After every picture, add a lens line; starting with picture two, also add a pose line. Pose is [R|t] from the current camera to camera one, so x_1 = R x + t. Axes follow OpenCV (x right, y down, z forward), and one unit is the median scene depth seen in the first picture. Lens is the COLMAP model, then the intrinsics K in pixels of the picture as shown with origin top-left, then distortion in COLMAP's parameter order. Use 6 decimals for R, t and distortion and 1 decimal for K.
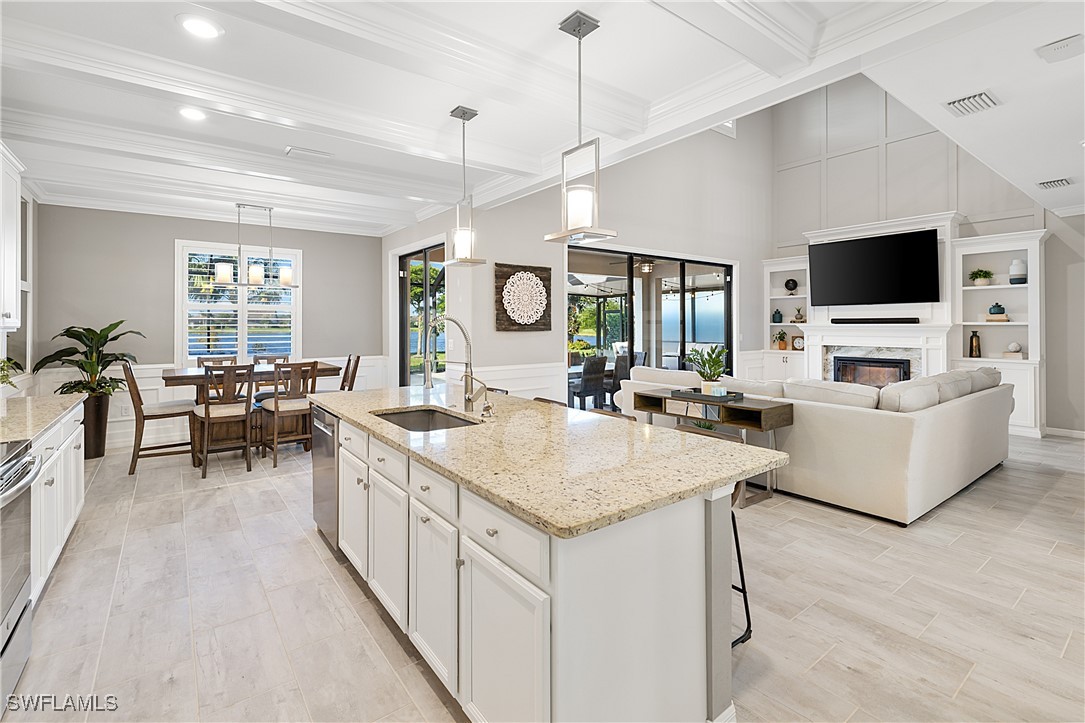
lens RADIAL K [[509.1, 0, 569.0], [0, 509.1, 330.8], [0, 0, 1]] dist [0.010579, 0.000662]
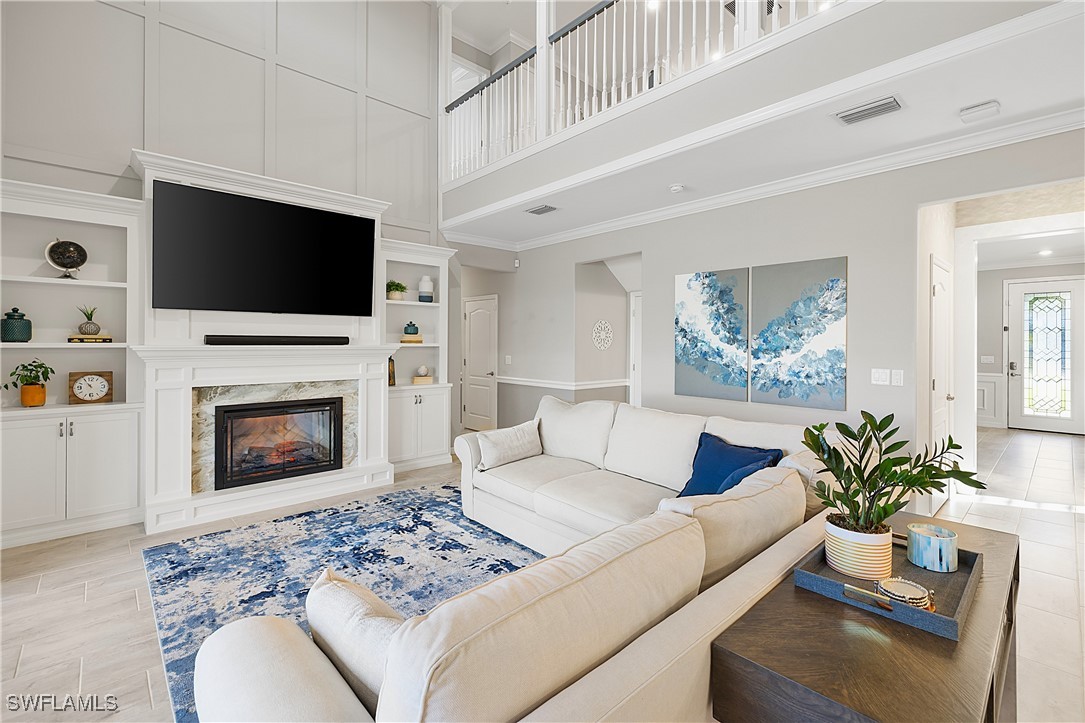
lens RADIAL K [[493.0, 0, 564.2], [0, 493.0, 338.1], [0, 0, 1]] dist [0.007061, -0.002269]
pose [[-0.091120, 0.011716, 0.995771, -0.034329], [0.007237, 0.999912, -0.011102, -0.017122], [-0.995814, 0.006195, -0.091197, 0.957971]]
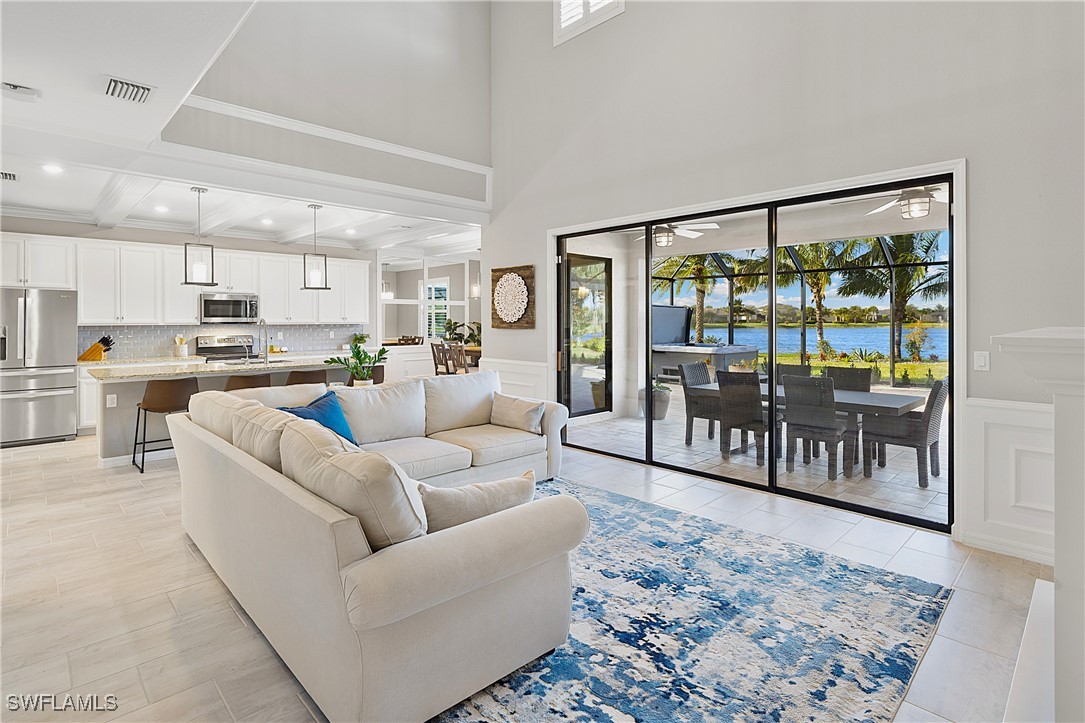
lens RADIAL K [[533.7, 0, 527.1], [0, 533.7, 328.7], [0, 0, 1]] dist [0.001776, 0.002588]
pose [[0.075962, 0.017714, -0.996953, 1.063719], [-0.011172, 0.999795, 0.016913, -0.019086], [0.997048, 0.009853, 0.076144, 0.975093]]
